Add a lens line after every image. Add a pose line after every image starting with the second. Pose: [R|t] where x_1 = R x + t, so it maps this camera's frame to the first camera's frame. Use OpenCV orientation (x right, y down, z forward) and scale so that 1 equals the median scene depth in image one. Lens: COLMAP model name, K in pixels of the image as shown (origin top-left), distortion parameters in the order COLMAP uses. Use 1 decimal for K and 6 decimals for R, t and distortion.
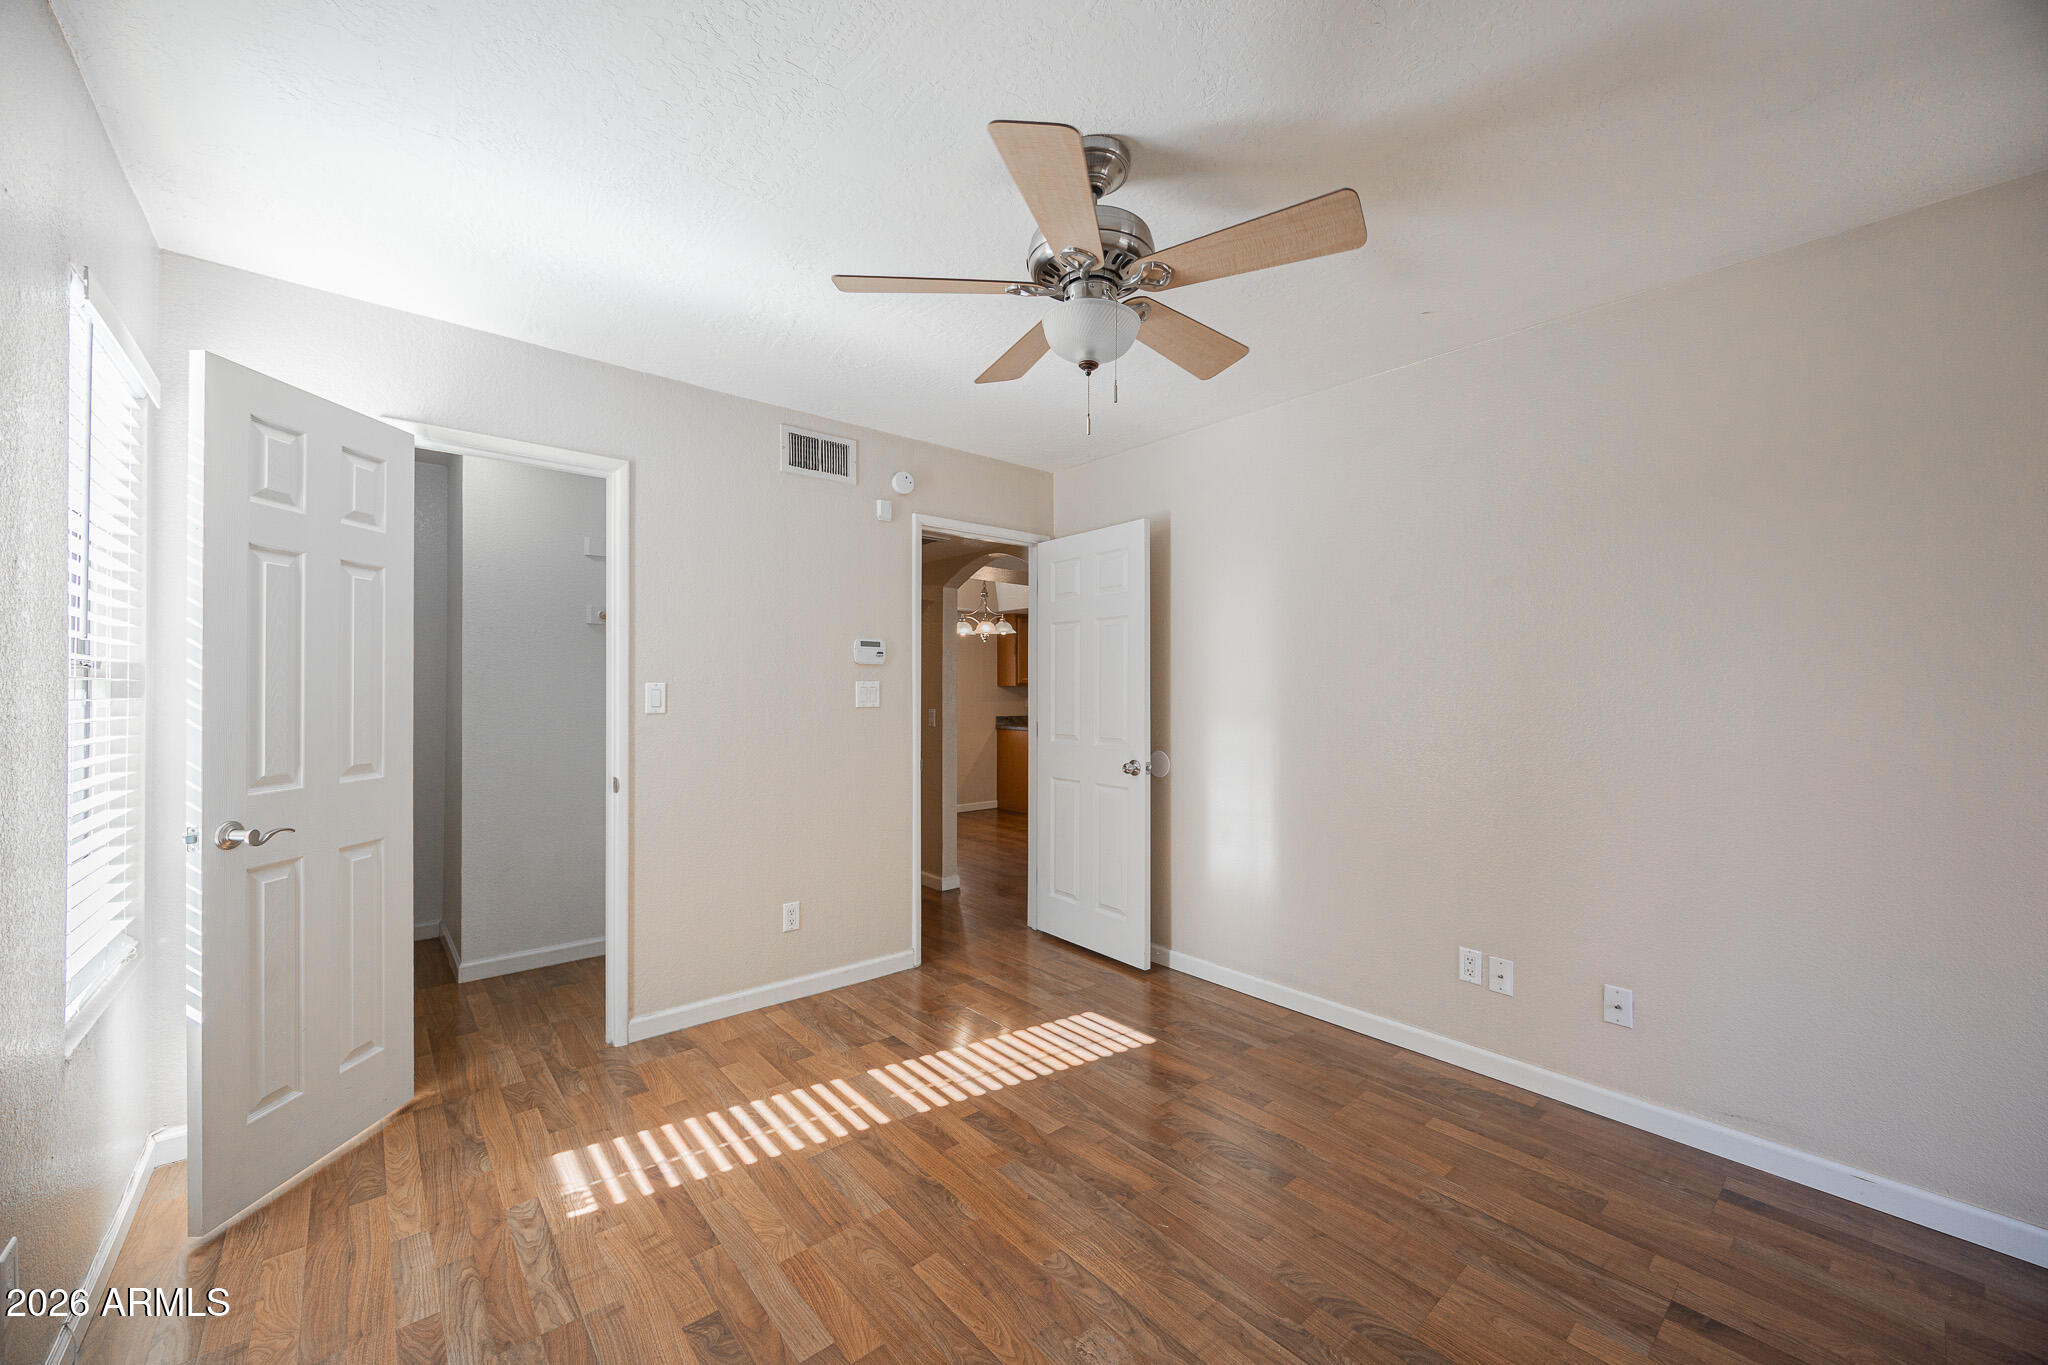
lens RADIAL K [[793.0, 0, 1024.0], [0, 793.0, 682.5], [0, 0, 1]] dist [-0.002628, -0.000278]
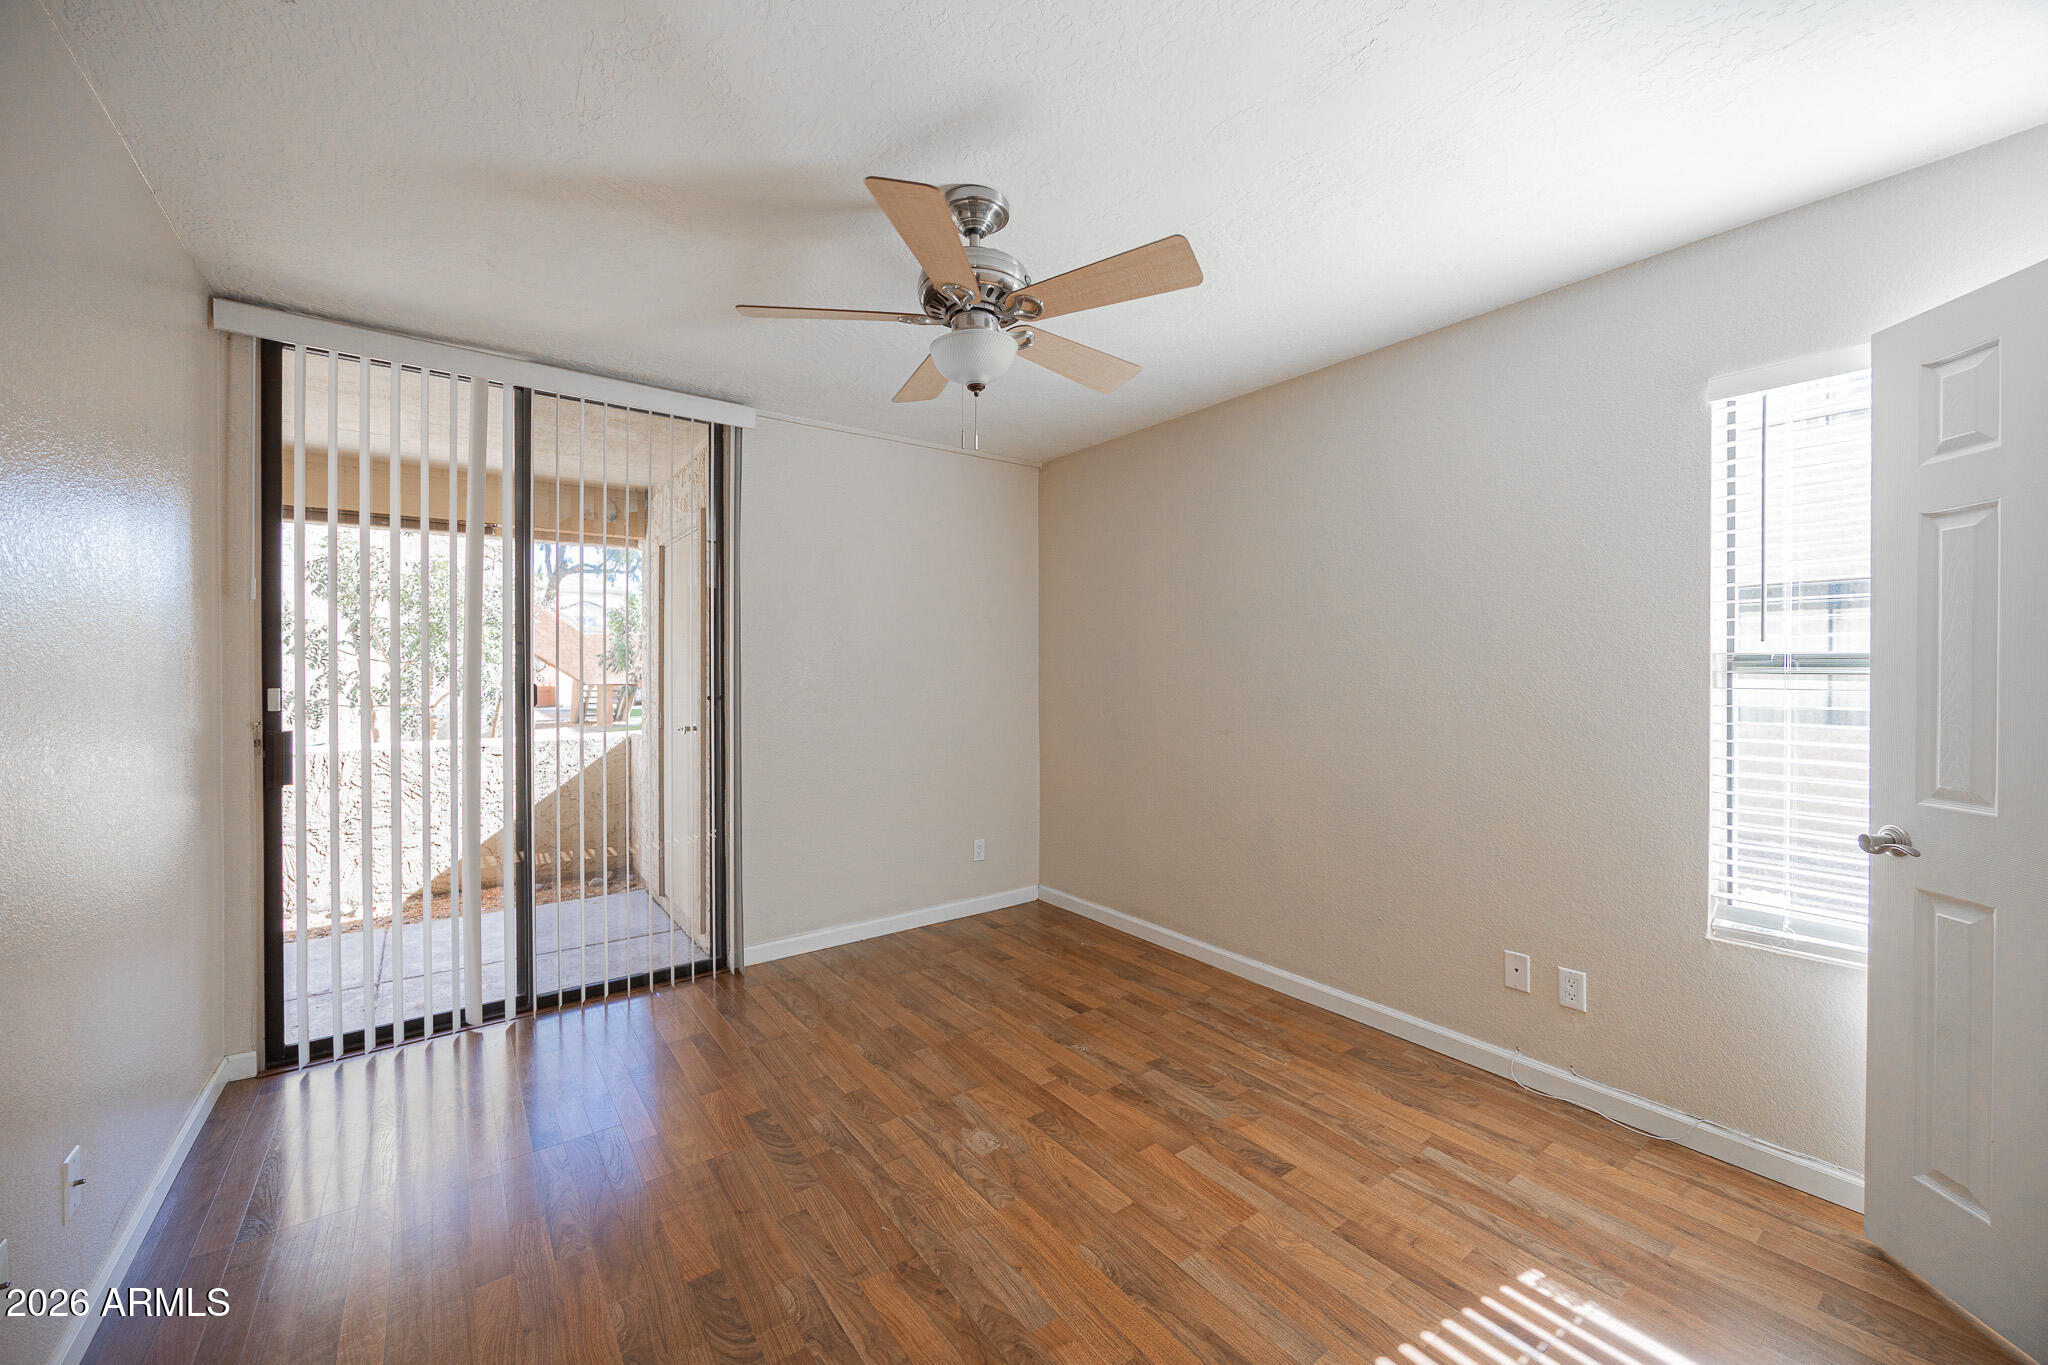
lens RADIAL K [[793.0, 0, 1024.0], [0, 793.0, 682.5], [0, 0, 1]] dist [-0.002628, -0.000278]
pose [[-0.997672, -0.001878, 0.068167, -0.060998], [-0.001911, 0.999998, -0.000413, 0.013521], [-0.068166, -0.000542, -0.997674, 2.047247]]
